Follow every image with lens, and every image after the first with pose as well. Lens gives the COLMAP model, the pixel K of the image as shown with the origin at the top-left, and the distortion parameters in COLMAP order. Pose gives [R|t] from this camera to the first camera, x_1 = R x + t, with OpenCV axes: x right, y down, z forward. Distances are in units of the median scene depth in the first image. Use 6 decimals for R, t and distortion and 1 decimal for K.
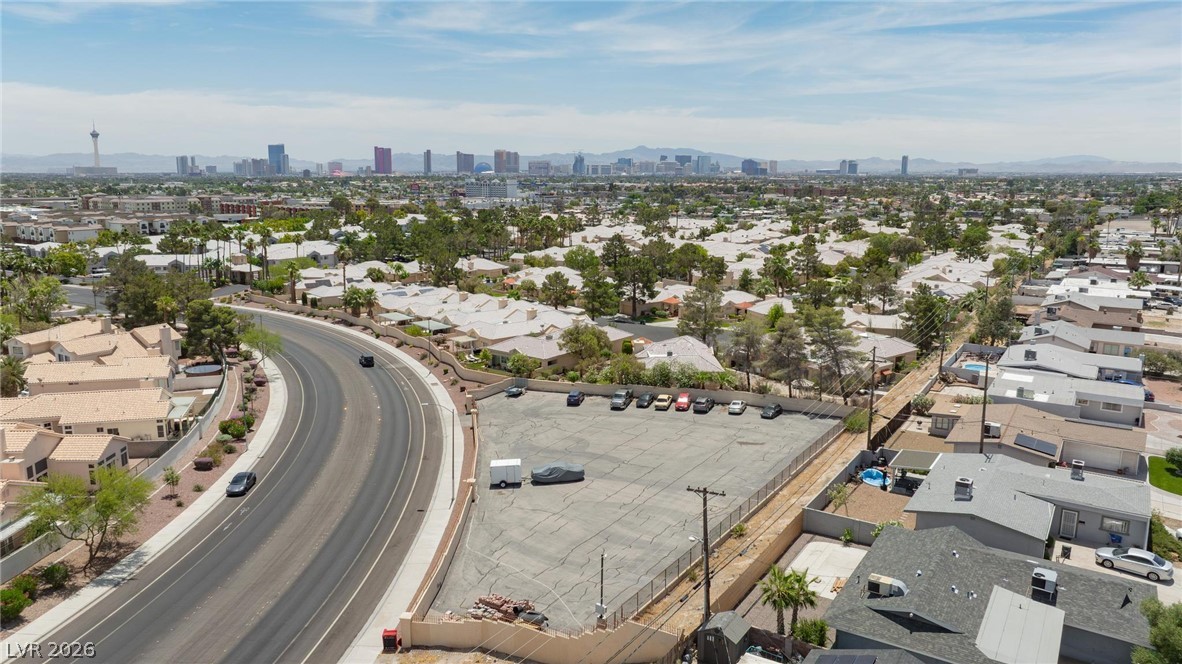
lens RADIAL K [[840.0, 0, 591.0], [0, 840.0, 332.0], [0, 0, 1]] dist [-0.004123, 0.003012]
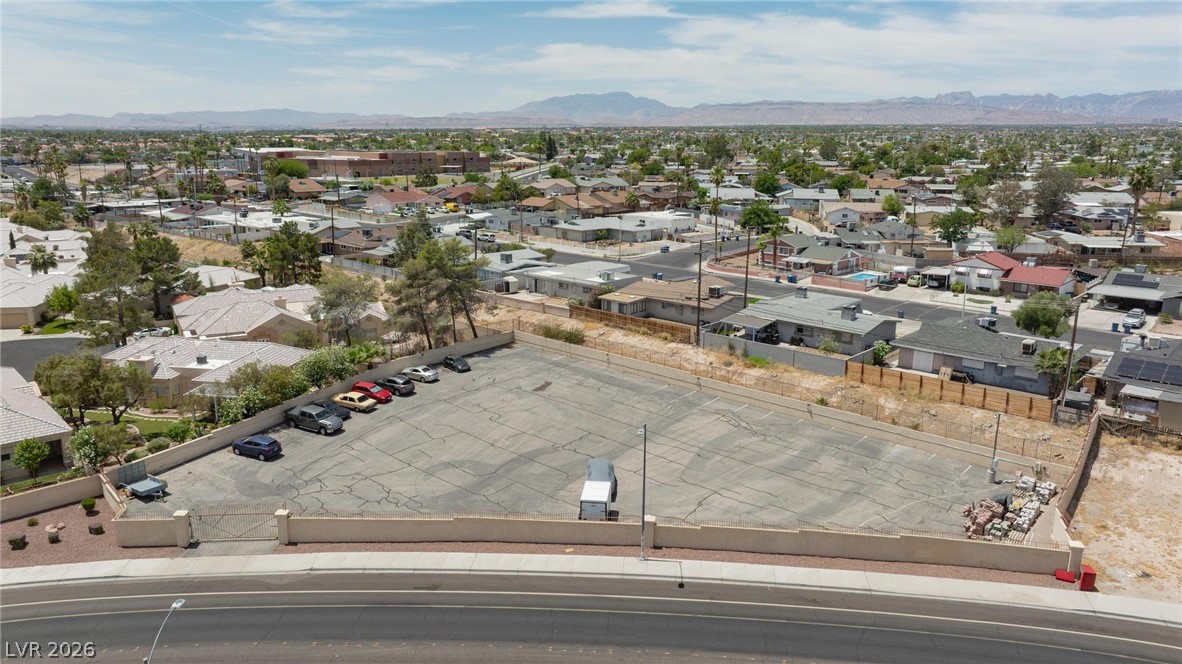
lens RADIAL K [[840.0, 0, 591.0], [0, 840.0, 332.0], [0, 0, 1]] dist [-0.004123, 0.003012]
pose [[0.169101, -0.237270, 0.956613, -0.250739], [0.186676, 0.960732, 0.205293, -0.038673], [-0.967759, 0.143862, 0.206753, 0.286696]]
